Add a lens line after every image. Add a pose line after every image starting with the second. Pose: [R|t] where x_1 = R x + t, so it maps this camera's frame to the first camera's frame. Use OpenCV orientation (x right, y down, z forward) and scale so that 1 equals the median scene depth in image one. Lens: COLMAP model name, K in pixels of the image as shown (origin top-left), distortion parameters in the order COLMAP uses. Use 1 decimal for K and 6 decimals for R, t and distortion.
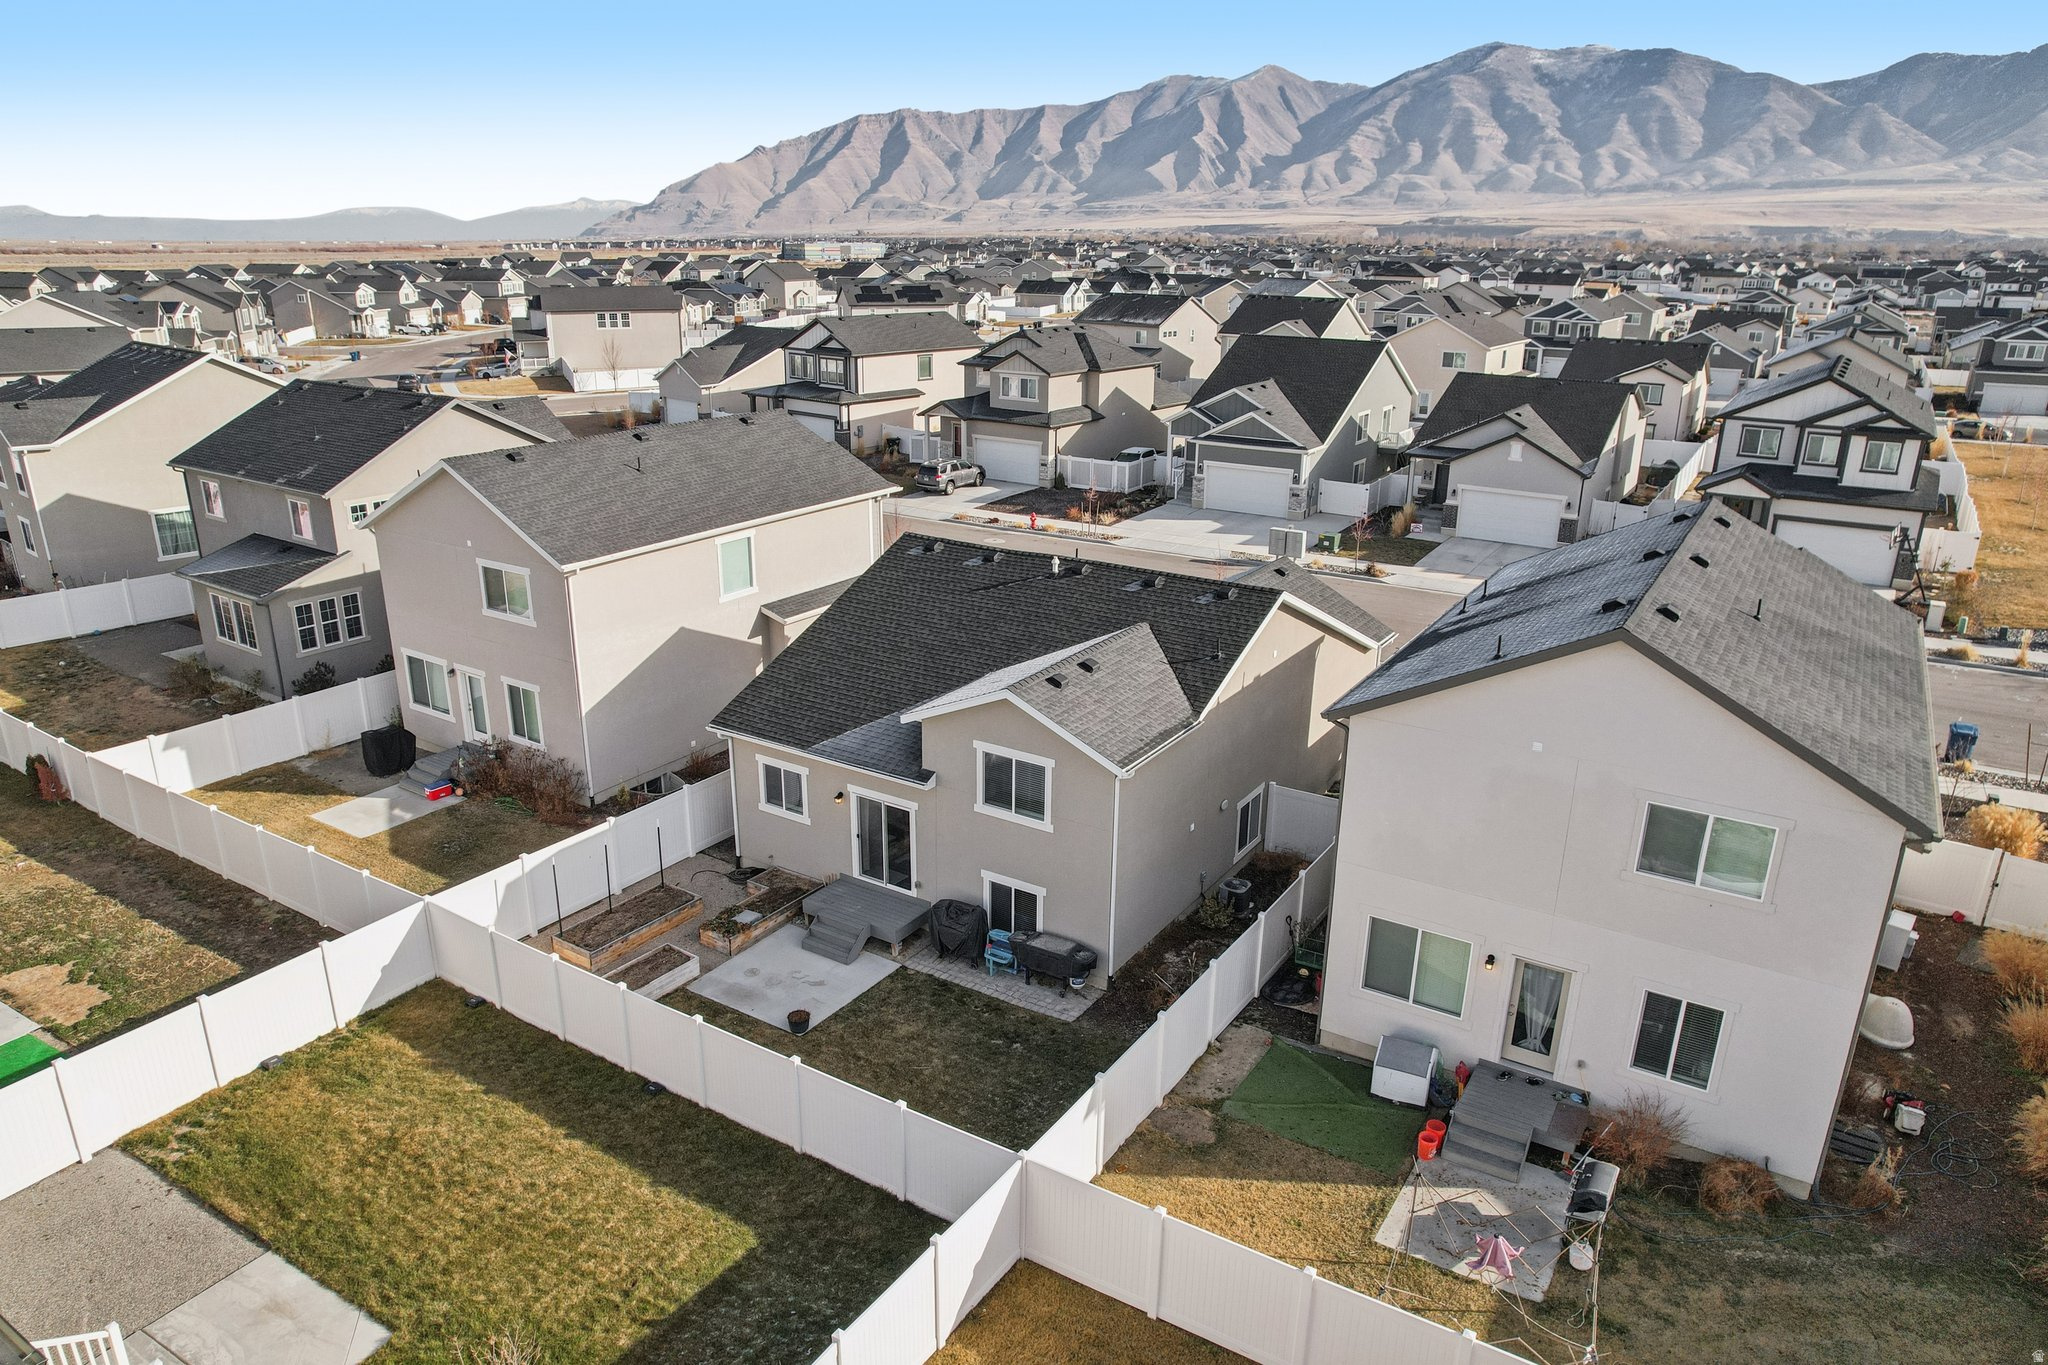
lens RADIAL K [[1329.1, 0, 1024.0], [0, 1329.1, 682.5], [0, 0, 1]] dist [-0.077410, 0.067300]
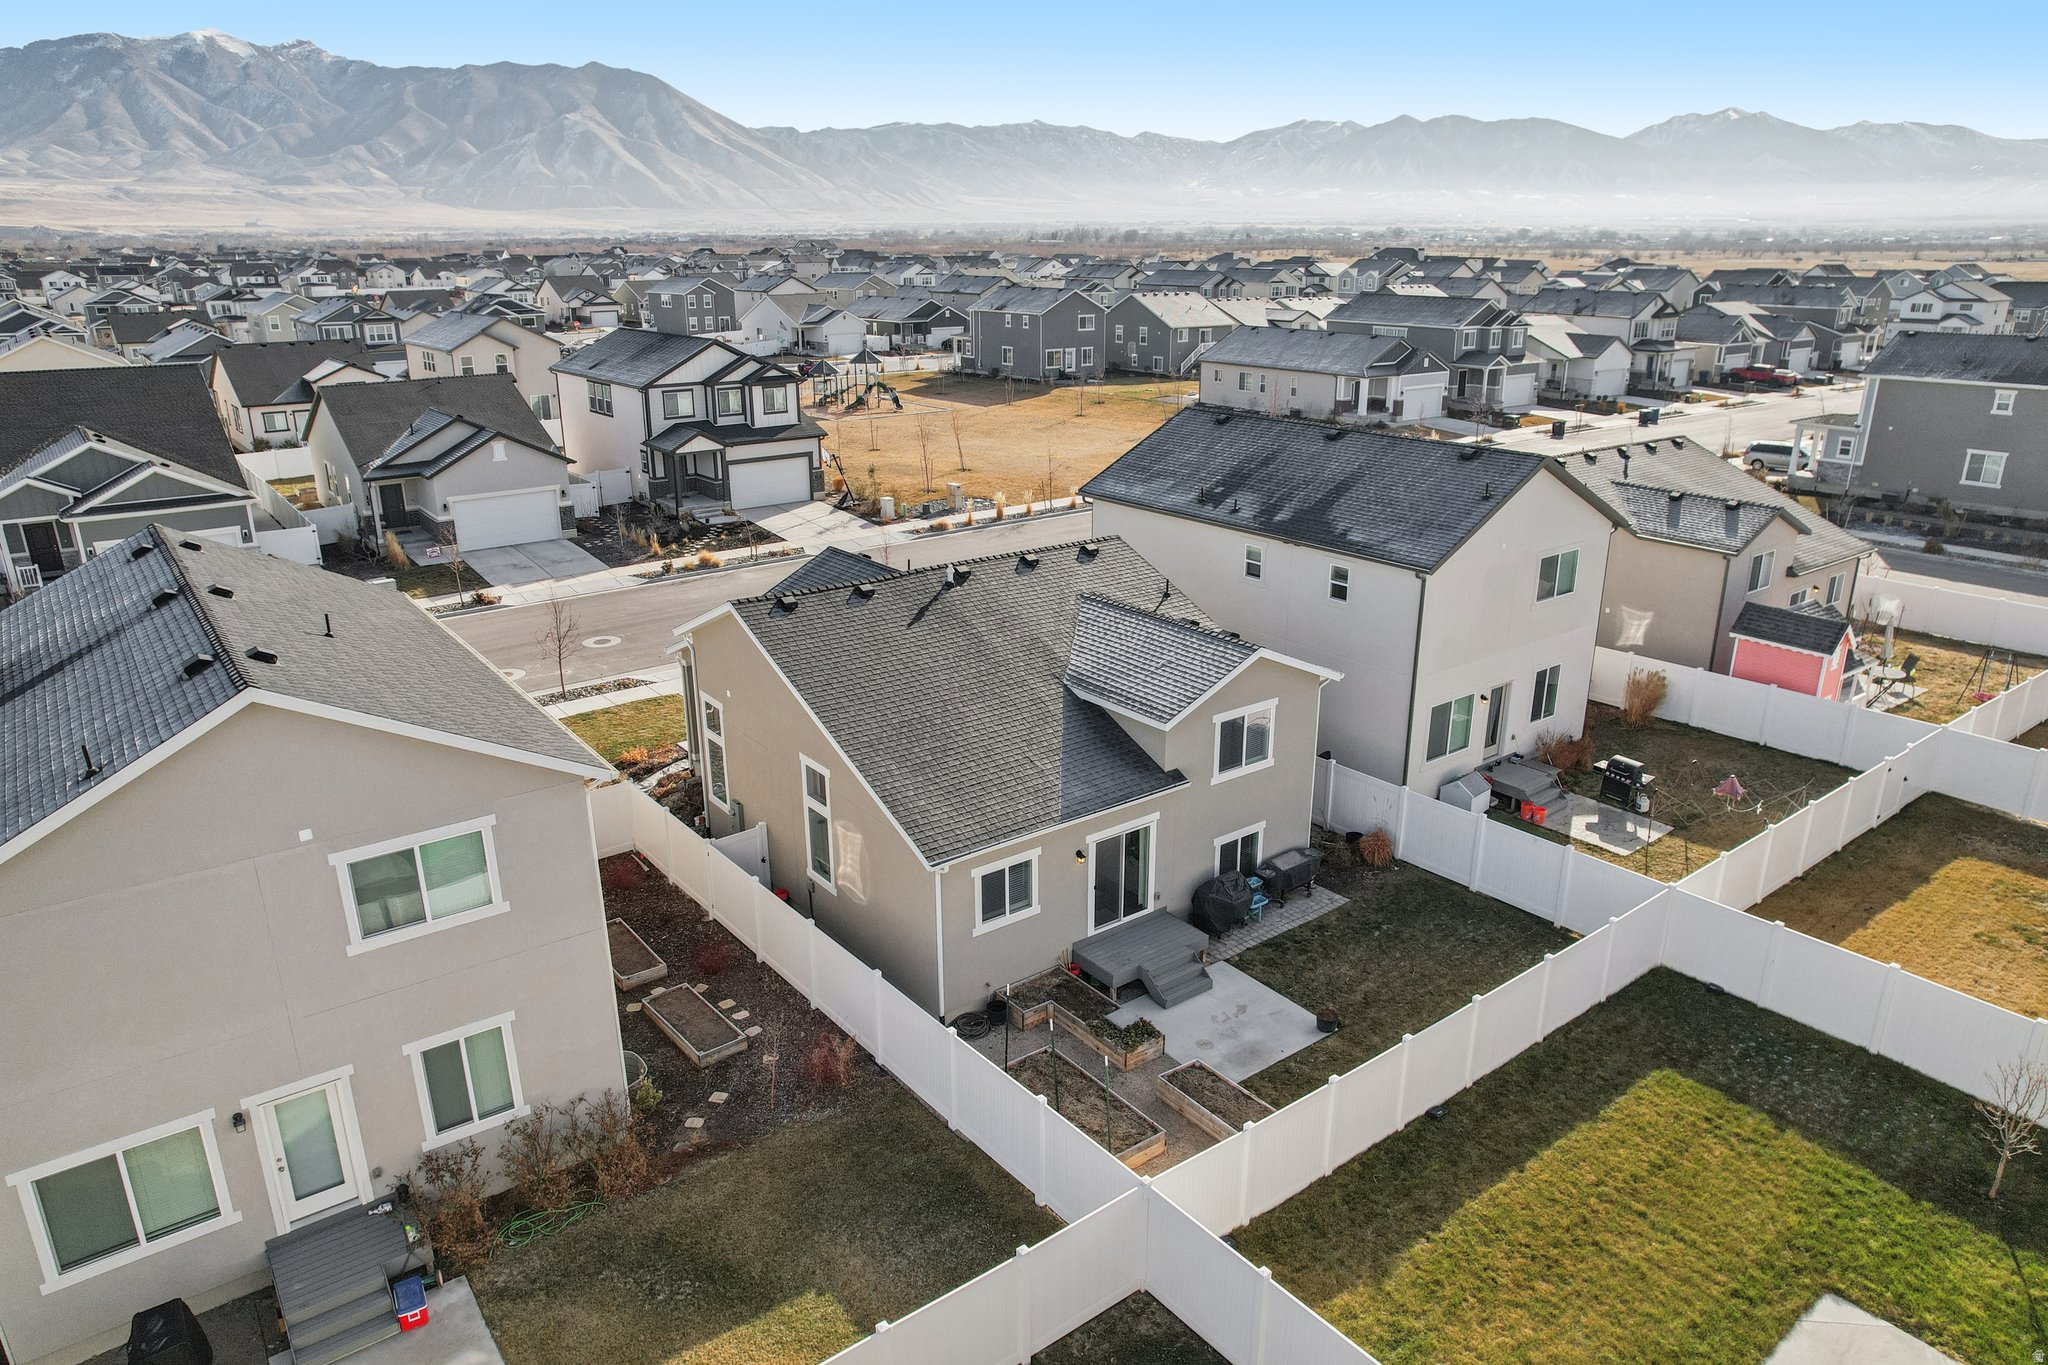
lens RADIAL K [[1317.5, 0, 1042.7], [0, 1317.5, 683.5], [0, 0, 1]] dist [-0.074840, 0.058487]
pose [[0.347504, -0.311396, 0.884462, -0.602851], [0.306299, 0.929200, 0.206802, -0.142362], [-0.886240, 0.199045, 0.418282, 0.428854]]
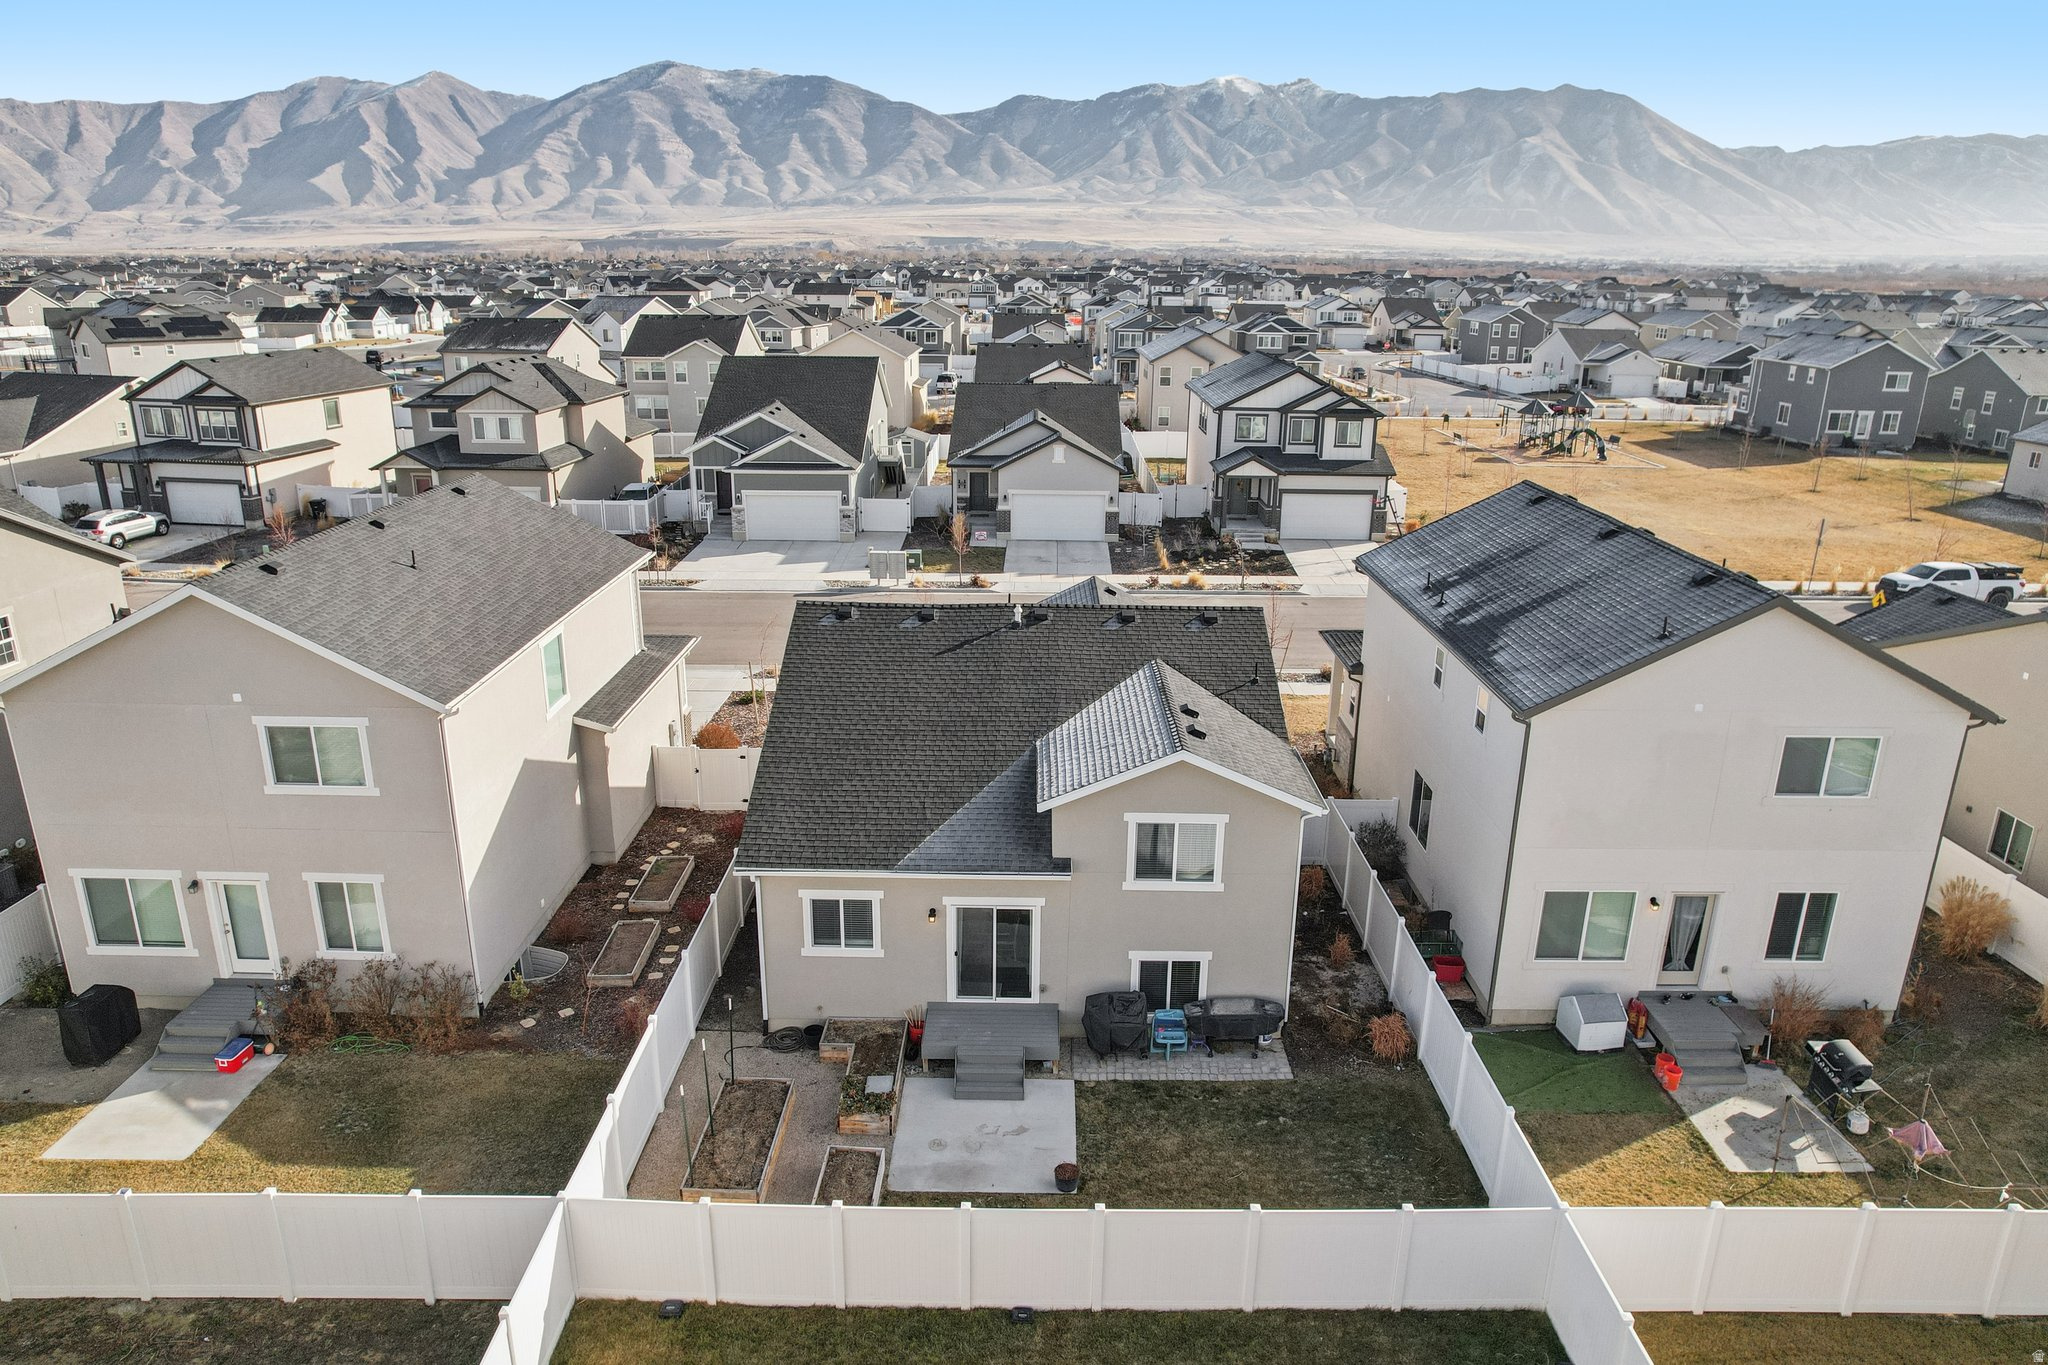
lens RADIAL K [[1332.7, 0, 1031.2], [0, 1332.7, 677.8], [0, 0, 1]] dist [-0.076443, 0.064781]
pose [[0.847738, -0.160404, 0.505580, -0.334879], [0.167452, 0.985366, 0.031846, -0.054707], [-0.503289, 0.057664, 0.862192, 0.150031]]
